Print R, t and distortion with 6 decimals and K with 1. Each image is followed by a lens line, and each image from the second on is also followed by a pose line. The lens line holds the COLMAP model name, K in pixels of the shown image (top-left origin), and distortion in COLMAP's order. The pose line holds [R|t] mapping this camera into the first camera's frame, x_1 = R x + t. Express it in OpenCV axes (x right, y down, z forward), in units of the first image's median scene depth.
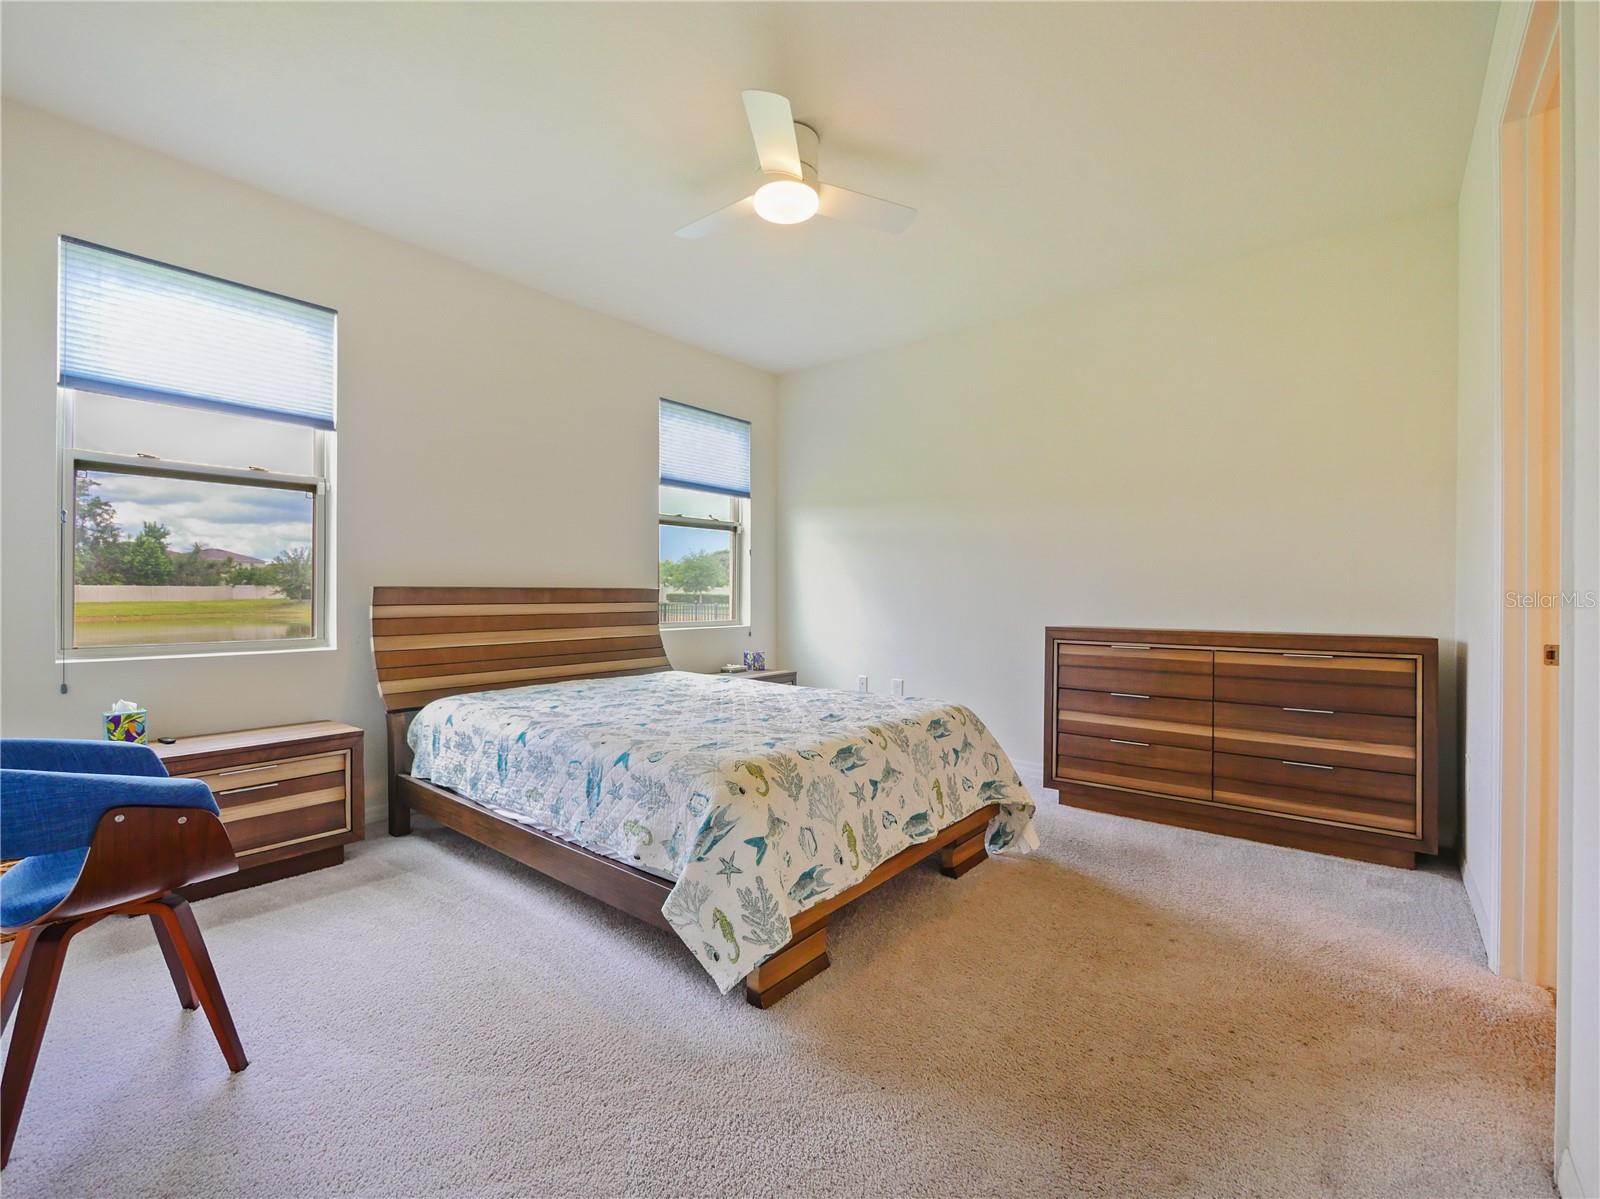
lens RADIAL K [[701.8, 0, 781.3], [0, 701.8, 600.1], [0, 0, 1]] dist [0.001530, 0.000431]
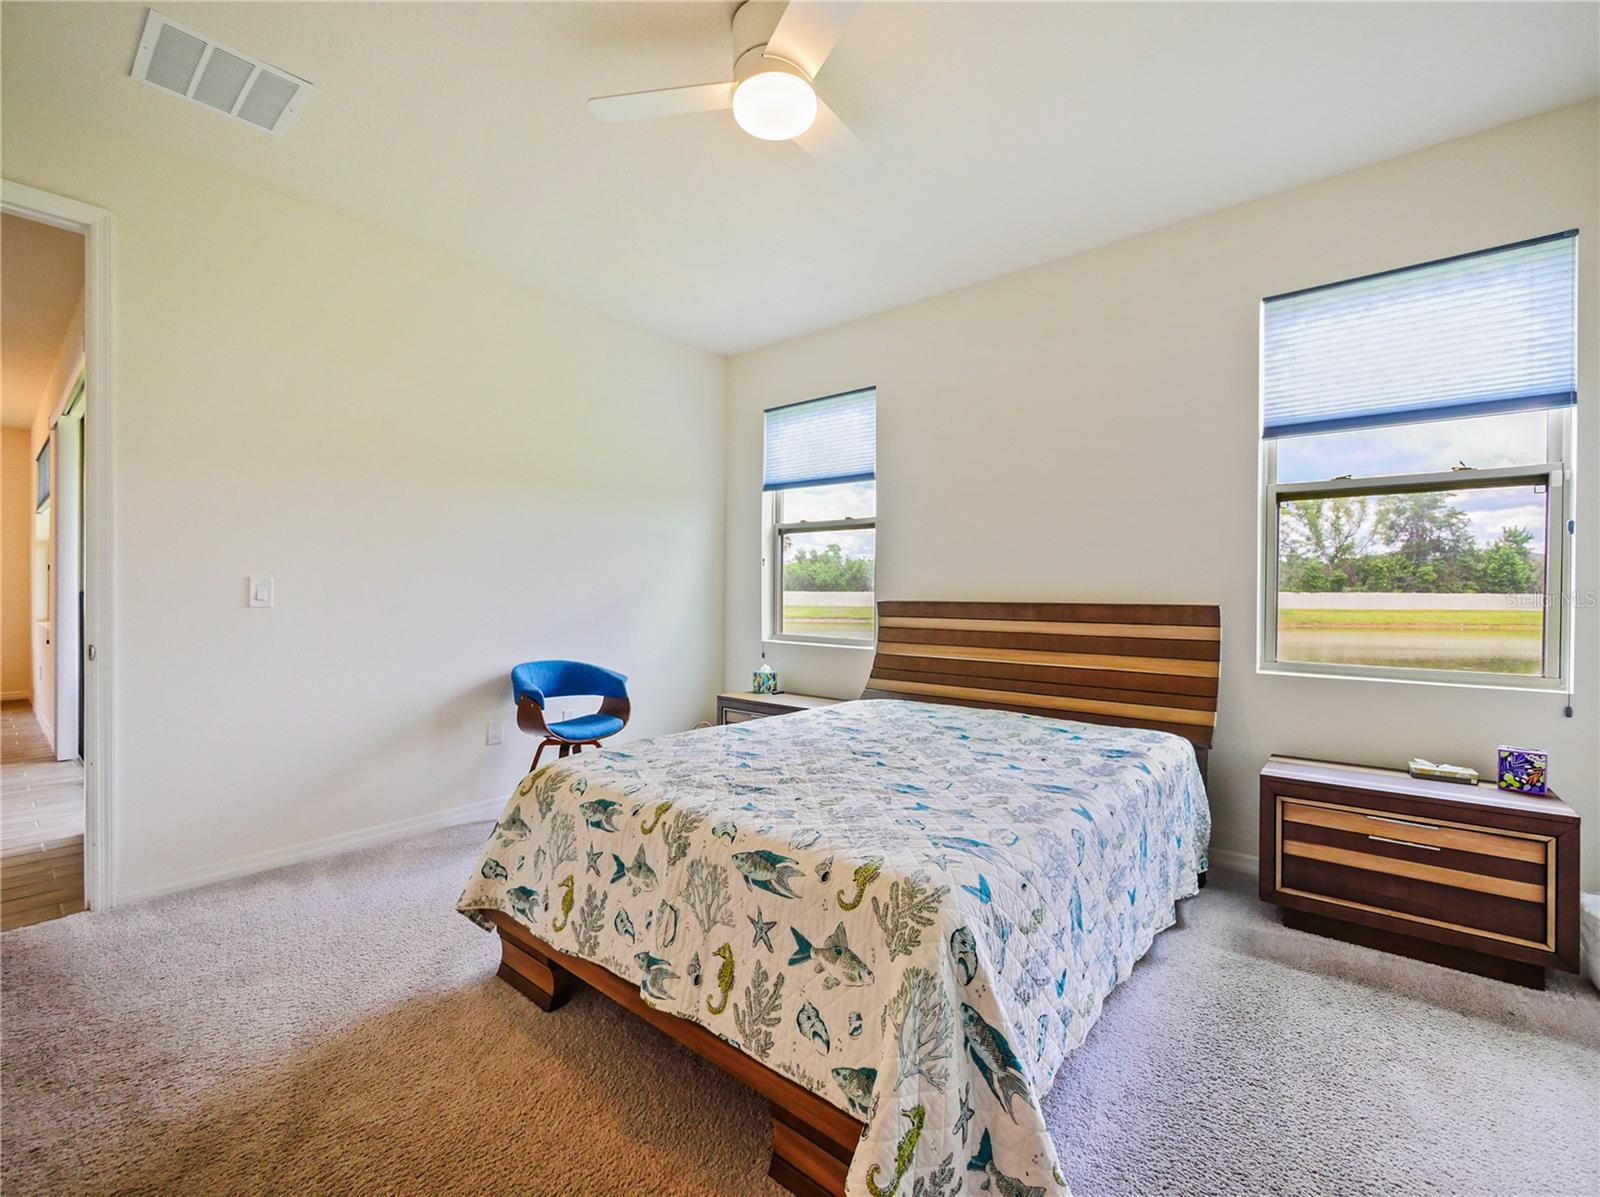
lens RADIAL K [[697.7, 0, 798.3], [0, 697.7, 575.6], [0, 0, 1]] dist [0.000351, -0.000133]
pose [[0.008938, -0.027860, -0.999572, 0.478499], [-0.018255, 0.999441, -0.028020, -0.019289], [0.999793, 0.018497, 0.008424, 0.630867]]
